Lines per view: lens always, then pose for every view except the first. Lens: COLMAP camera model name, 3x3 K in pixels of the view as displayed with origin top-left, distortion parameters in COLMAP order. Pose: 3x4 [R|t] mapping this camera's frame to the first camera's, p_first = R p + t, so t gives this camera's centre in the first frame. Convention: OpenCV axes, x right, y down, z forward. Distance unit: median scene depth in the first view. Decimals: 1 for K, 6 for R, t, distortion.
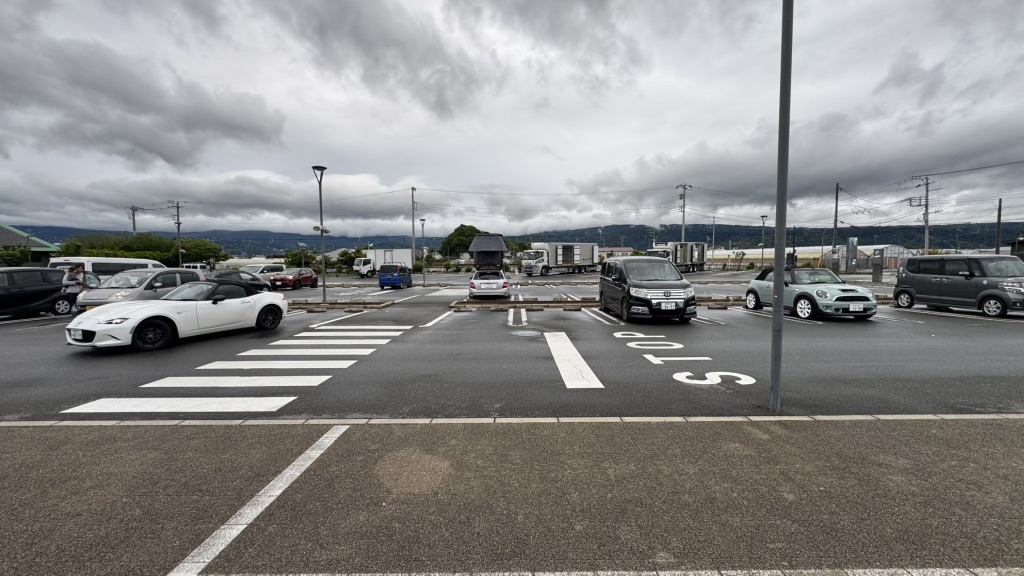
lens RADIAL K [[407.5, 0, 514.3], [0, 407.5, 286.0], [0, 0, 1]] dist [-0.004941, 0.000830]
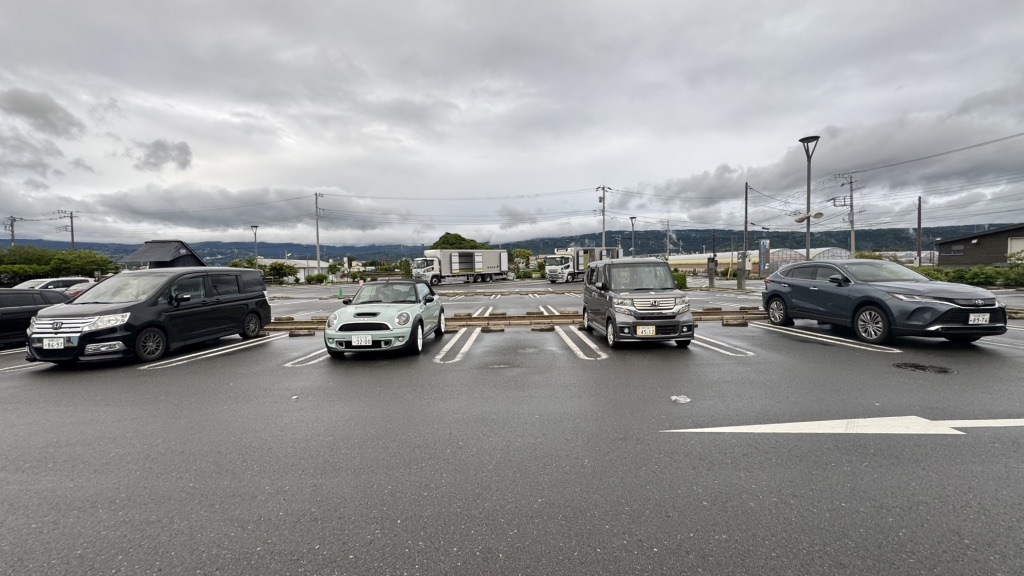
lens RADIAL K [[407.5, 0, 512.7], [0, 407.5, 285.3], [0, 0, 1]] dist [-0.004941, 0.000830]
pose [[0.999875, -0.013622, 0.007994, 0.475448], [0.013779, 0.999708, -0.019868, -0.009589], [-0.007721, 0.019976, 0.999771, 0.139006]]
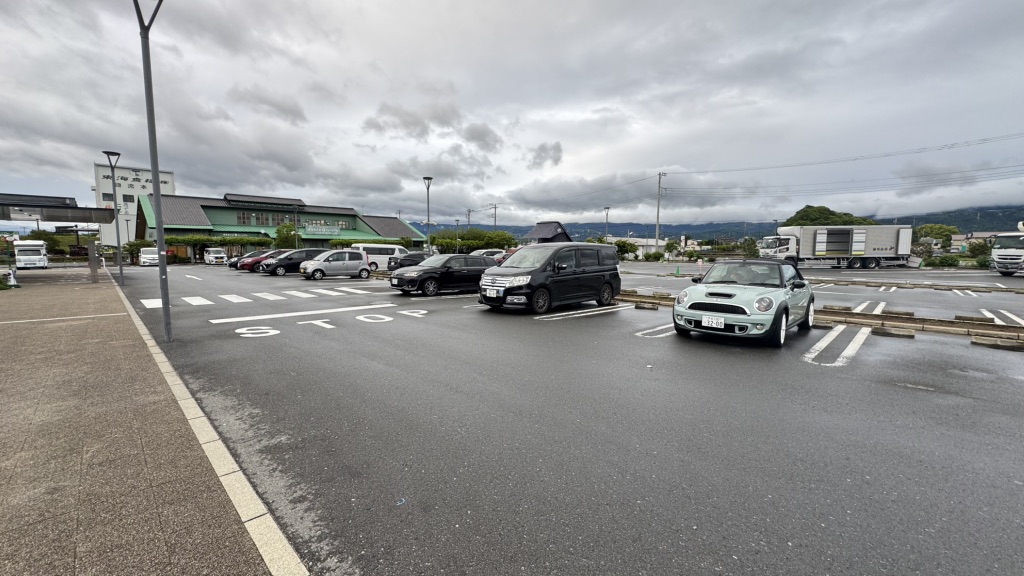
lens RADIAL K [[407.5, 0, 511.1], [0, 407.5, 284.1], [0, 0, 1]] dist [-0.004941, 0.000830]
pose [[0.716342, 0.069356, -0.694294, 0.460380], [-0.052525, 0.997584, 0.045460, -0.008177], [0.695770, 0.003903, 0.718254, 0.139776]]
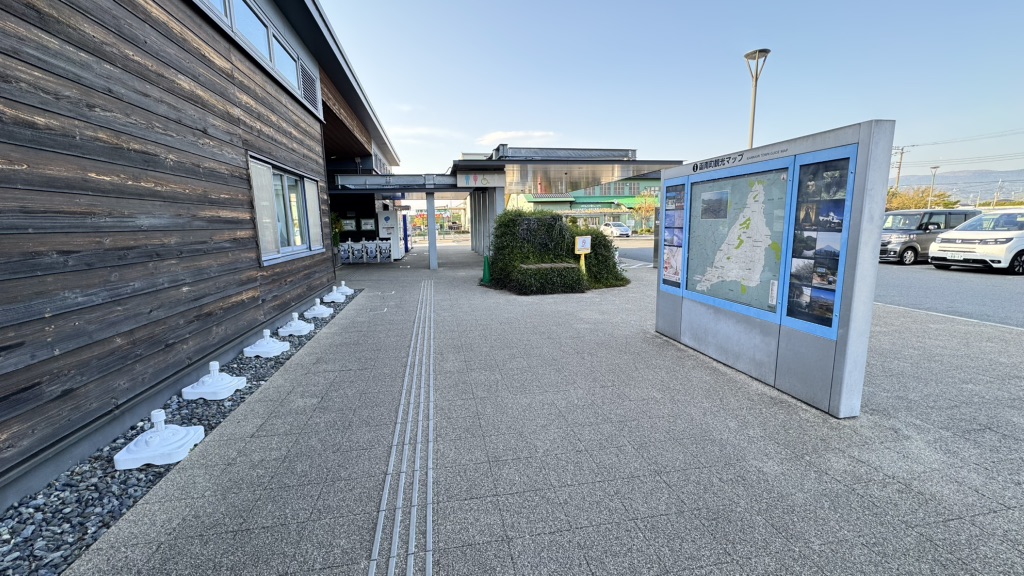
lens RADIAL K [[407.5, 0, 520.2], [0, 407.5, 281.3], [0, 0, 1]] dist [-0.004941, 0.000830]
pose [[0.193367, 0.147231, -0.970017, -0.119790], [-0.034967, 0.989082, 0.143154, 0.012572], [0.980503, 0.006237, 0.196404, -0.141206]]
